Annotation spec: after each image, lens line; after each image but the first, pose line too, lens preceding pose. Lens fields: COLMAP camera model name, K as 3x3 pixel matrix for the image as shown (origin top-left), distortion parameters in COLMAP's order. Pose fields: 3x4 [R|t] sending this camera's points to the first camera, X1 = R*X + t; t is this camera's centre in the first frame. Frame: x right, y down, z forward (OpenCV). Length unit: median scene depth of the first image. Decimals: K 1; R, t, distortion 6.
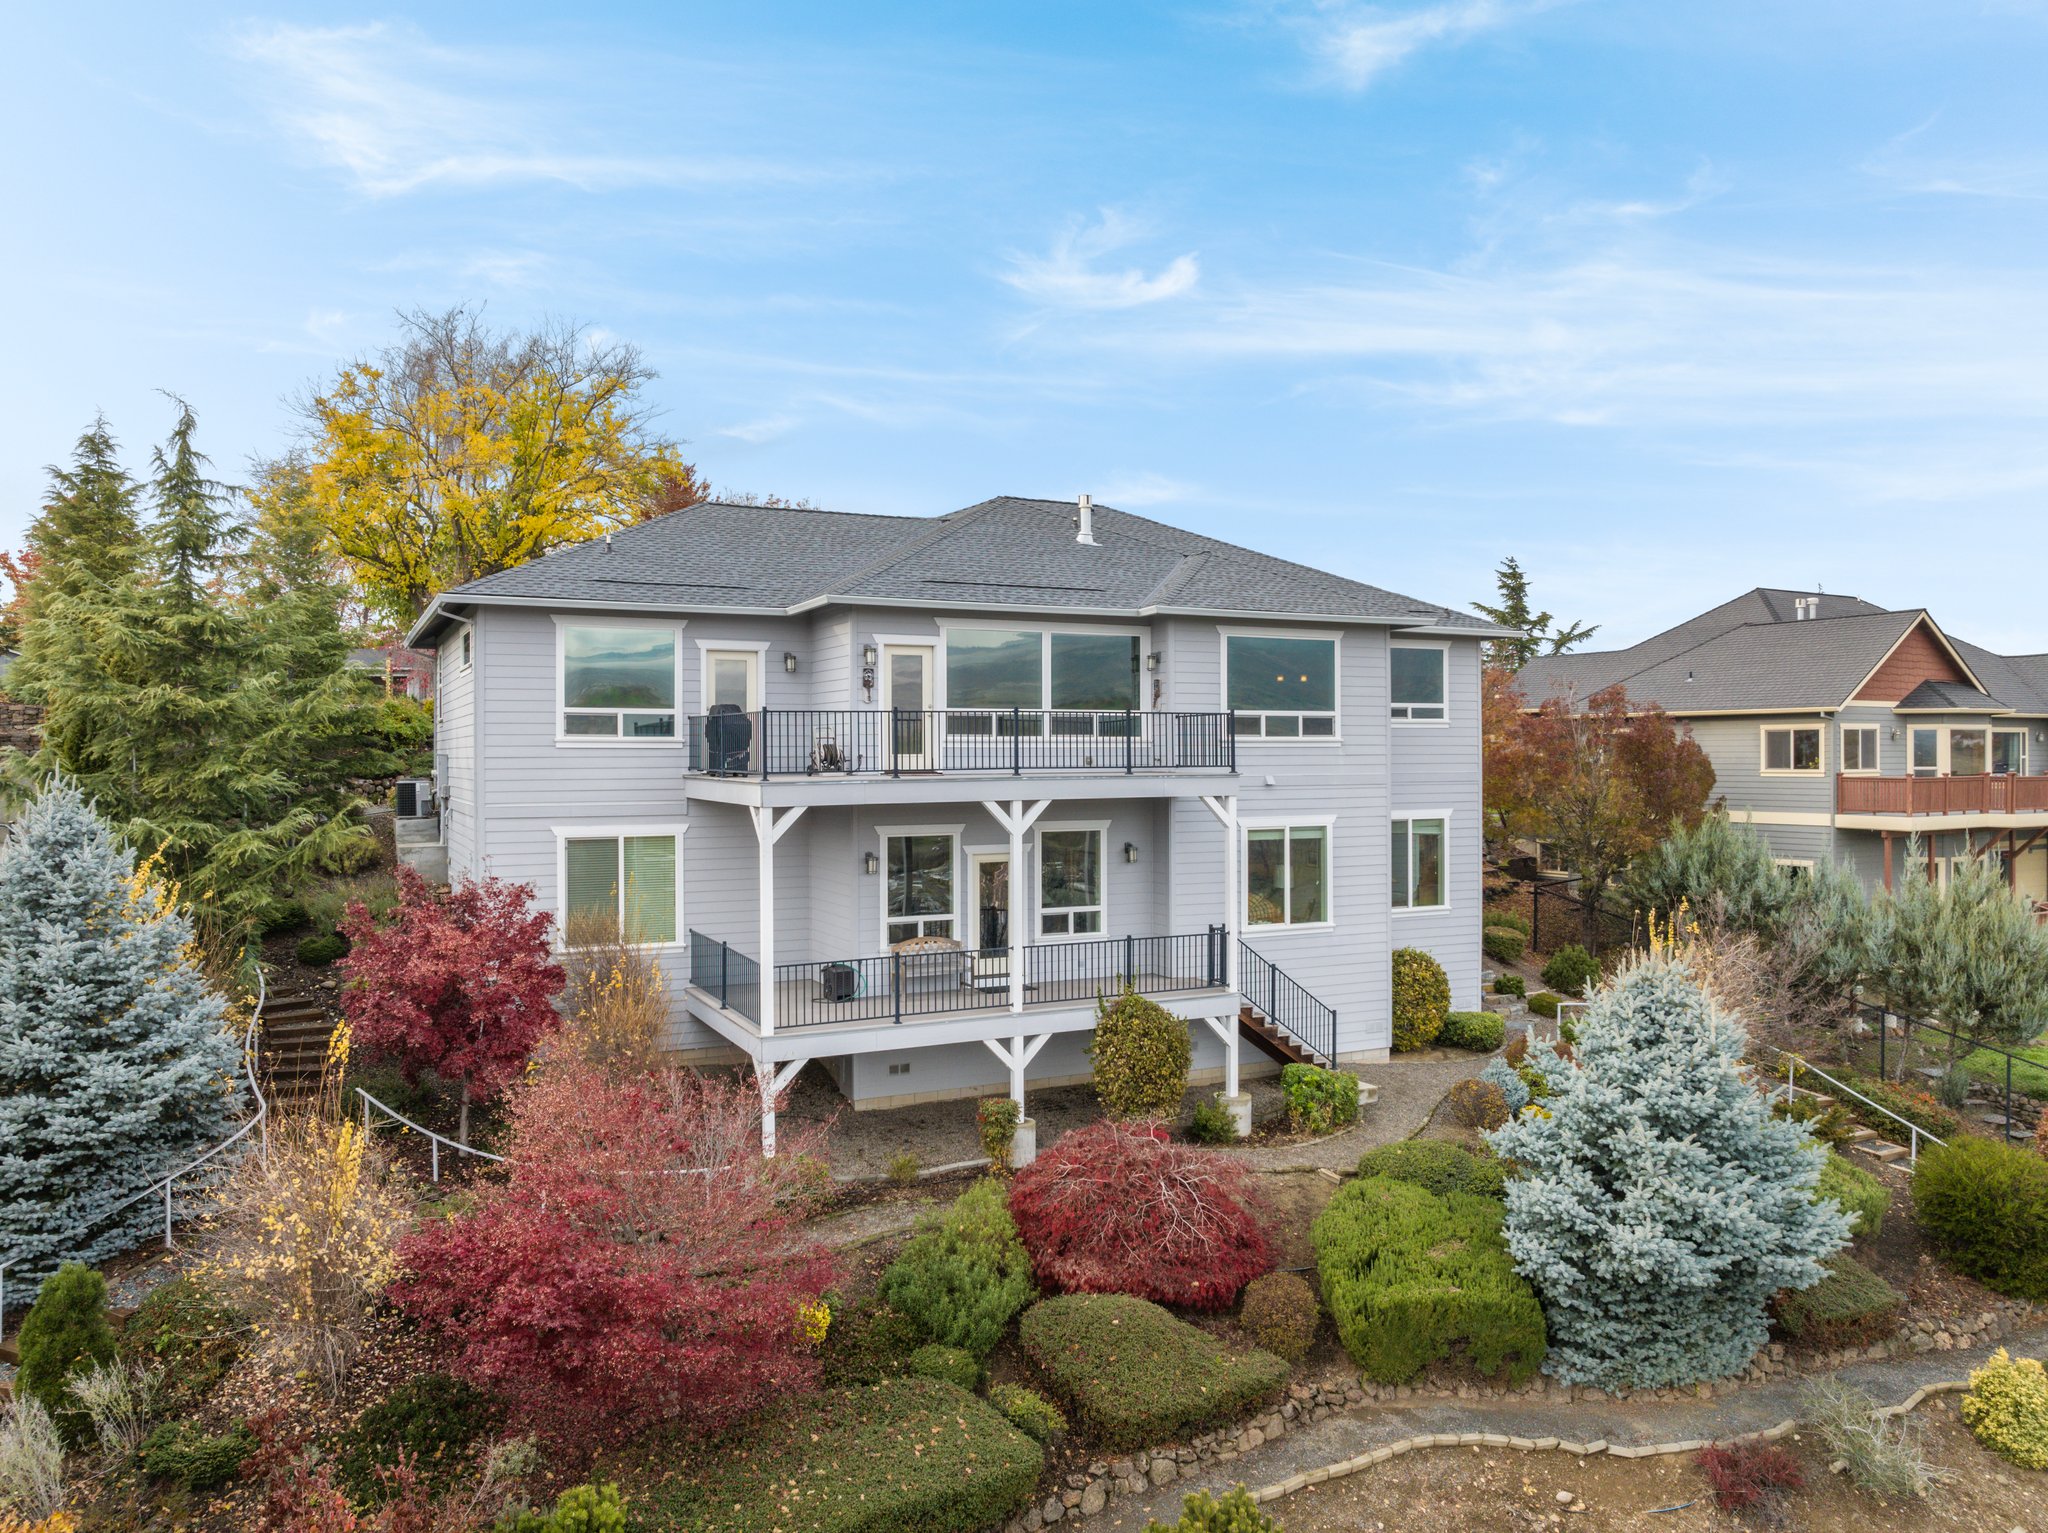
lens RADIAL K [[1448.4, 0, 1018.8], [0, 1448.4, 759.3], [0, 0, 1]] dist [-0.053859, 0.016556]
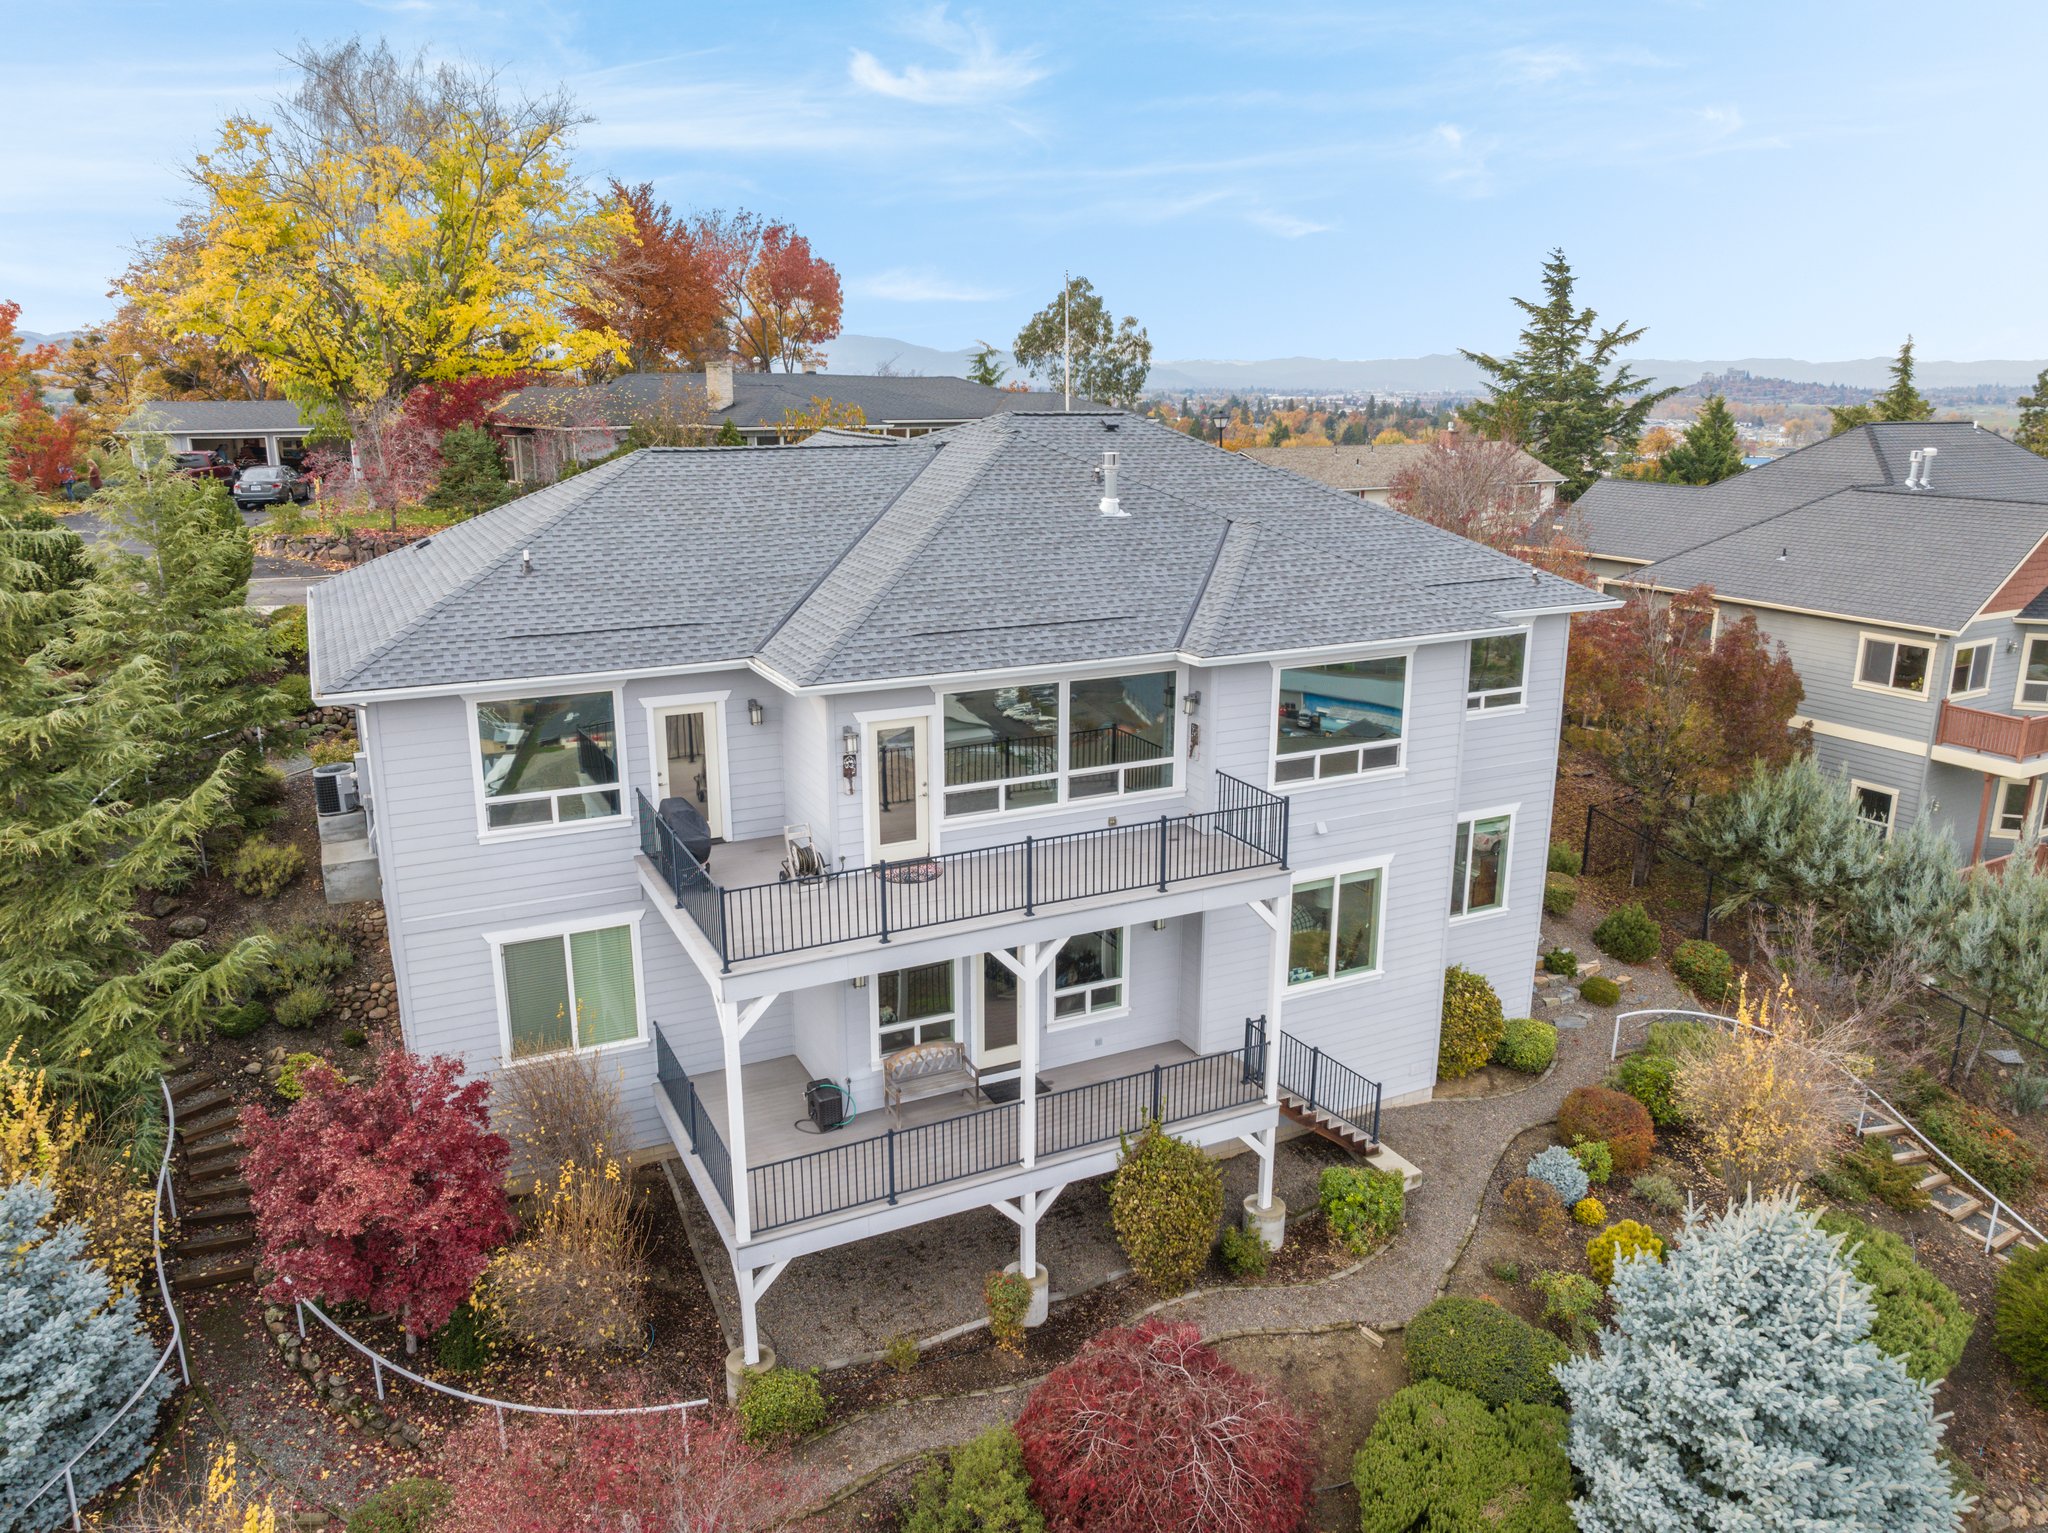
lens RADIAL K [[1448.4, 0, 1019.4], [0, 1448.4, 756.4], [0, 0, 1]] dist [-0.053859, 0.016556]
pose [[0.999987, 0.003569, 0.003640, -0.010154], [-0.004376, 0.967187, 0.254030, -0.273063], [-0.002614, -0.254042, 0.967190, 0.202545]]
